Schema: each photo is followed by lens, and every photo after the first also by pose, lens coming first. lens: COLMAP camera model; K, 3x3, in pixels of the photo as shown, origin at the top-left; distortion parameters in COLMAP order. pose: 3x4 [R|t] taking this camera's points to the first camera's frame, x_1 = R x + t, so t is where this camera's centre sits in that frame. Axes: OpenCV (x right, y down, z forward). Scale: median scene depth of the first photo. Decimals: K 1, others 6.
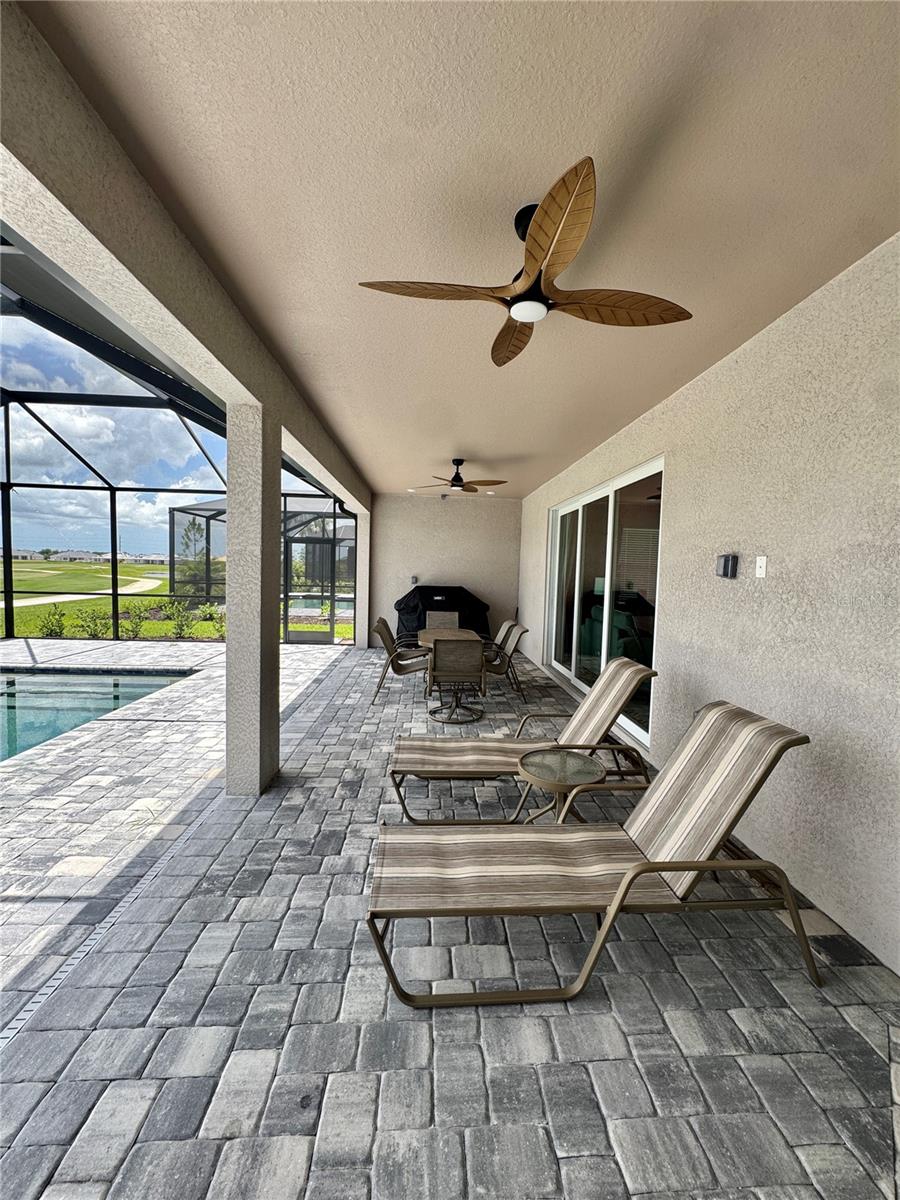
lens RADIAL K [[478.9, 0, 454.8], [0, 478.9, 598.4], [0, 0, 1]] dist [-0.006626, 0.002725]
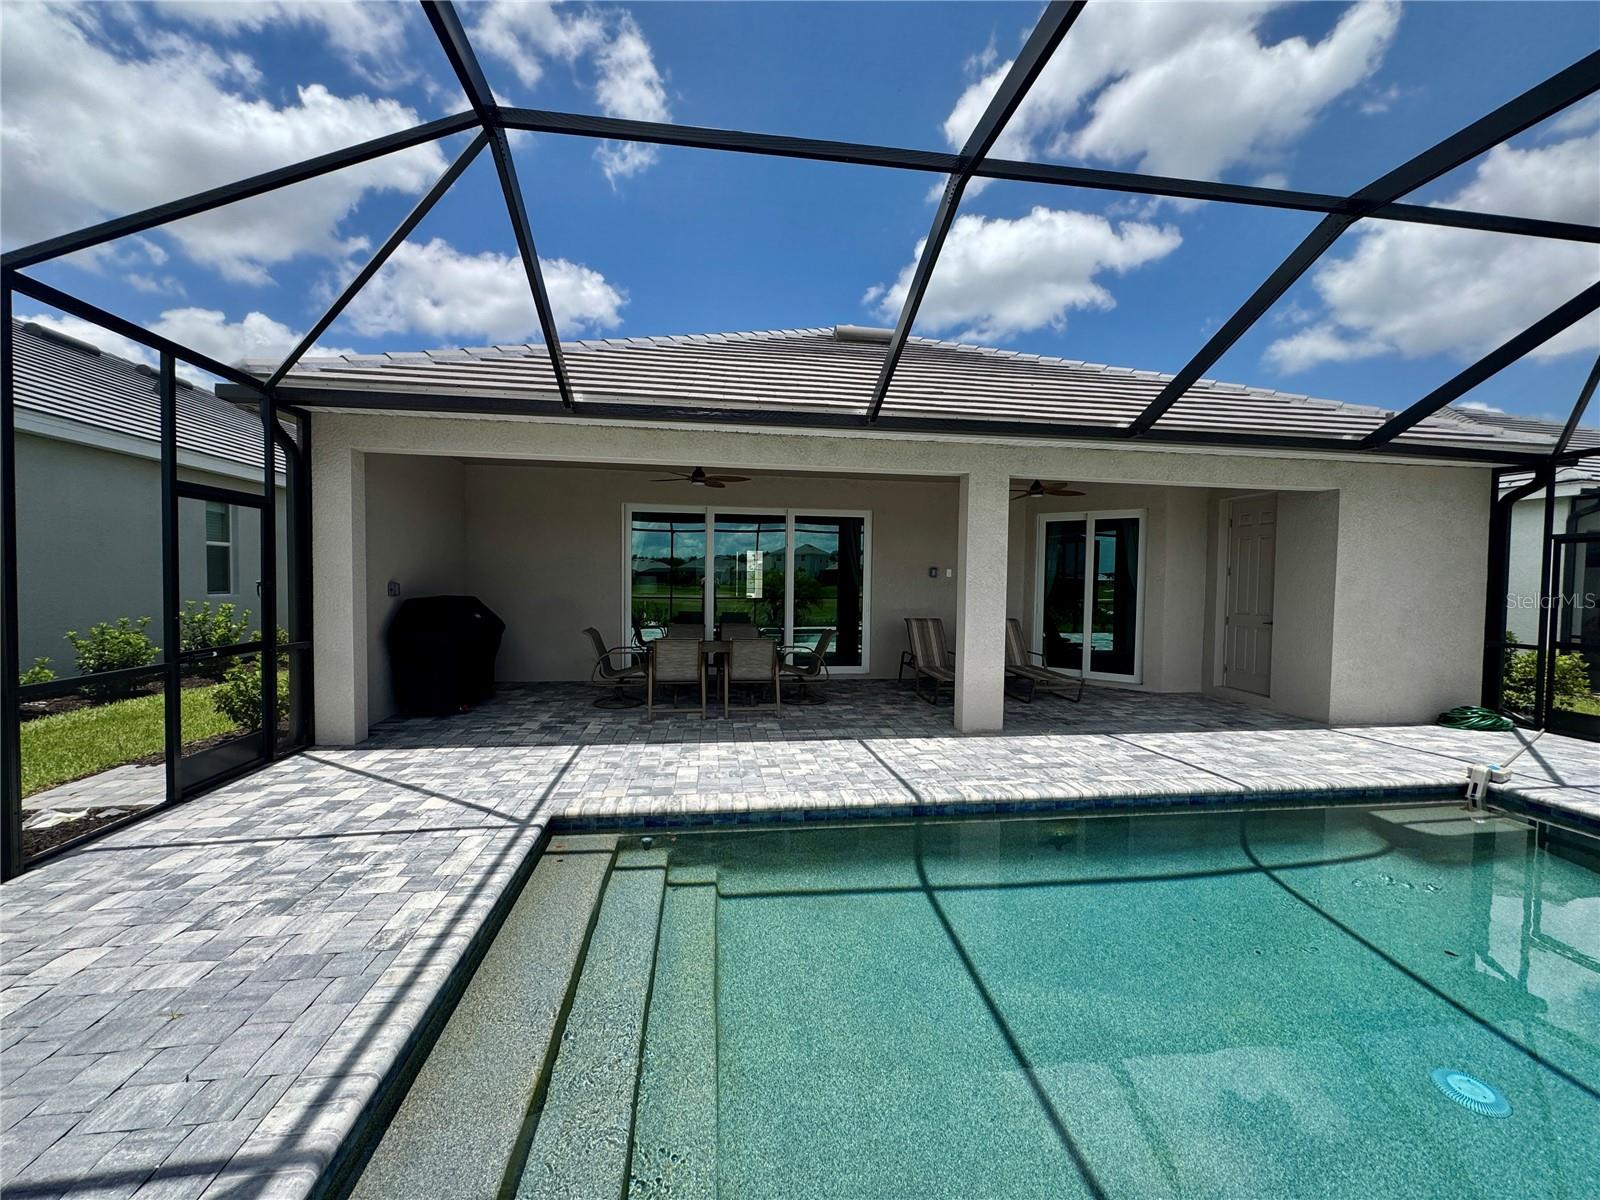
lens RADIAL K [[638.5, 0, 798.8], [0, 638.5, 601.3], [0, 0, 1]] dist [-0.006626, 0.002725]
pose [[-0.074062, -0.067696, 0.994953, -1.804429], [0.042779, 0.996559, 0.070990, -0.124862], [-0.996336, 0.047821, -0.070911, 1.326074]]
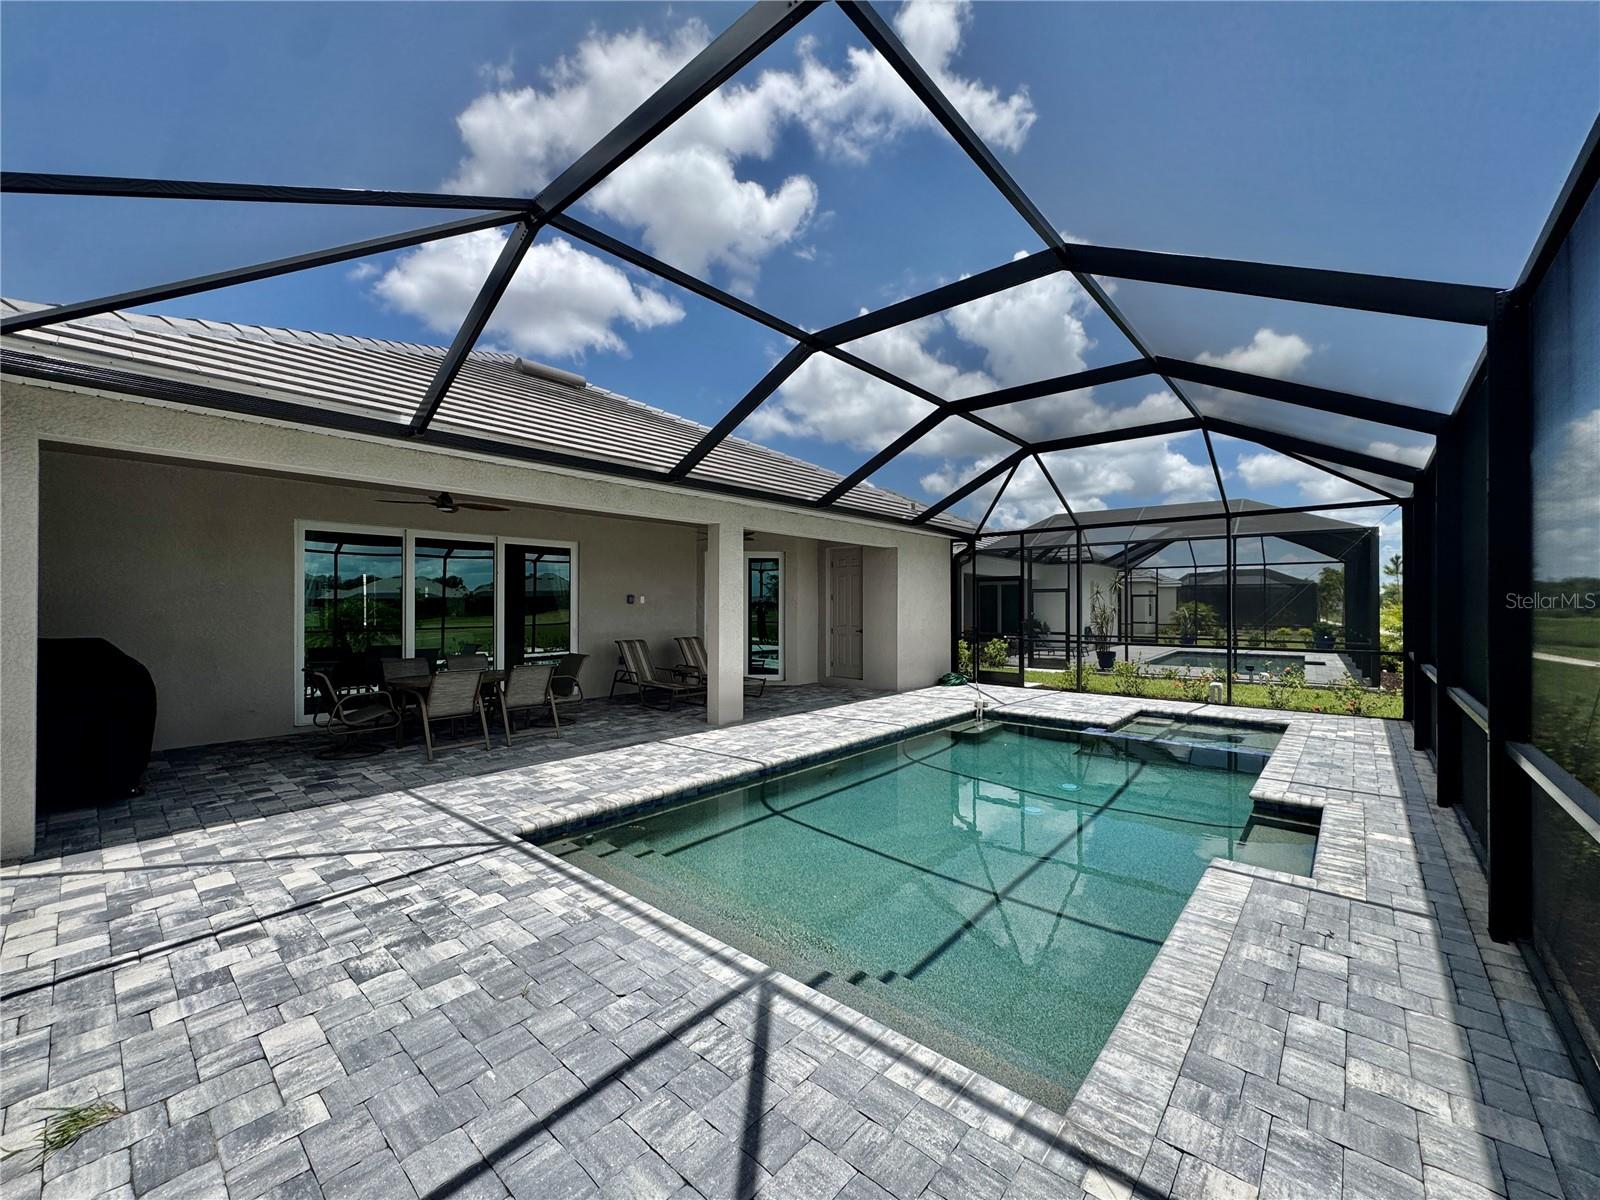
lens RADIAL K [[638.5, 0, 798.8], [0, 638.5, 601.3], [0, 0, 1]] dist [-0.006626, 0.002725]
pose [[-0.708764, -0.023015, 0.705070, -1.866970], [0.023168, 0.998169, 0.055872, -0.165550], [-0.705065, 0.055935, -0.706933, 2.000043]]
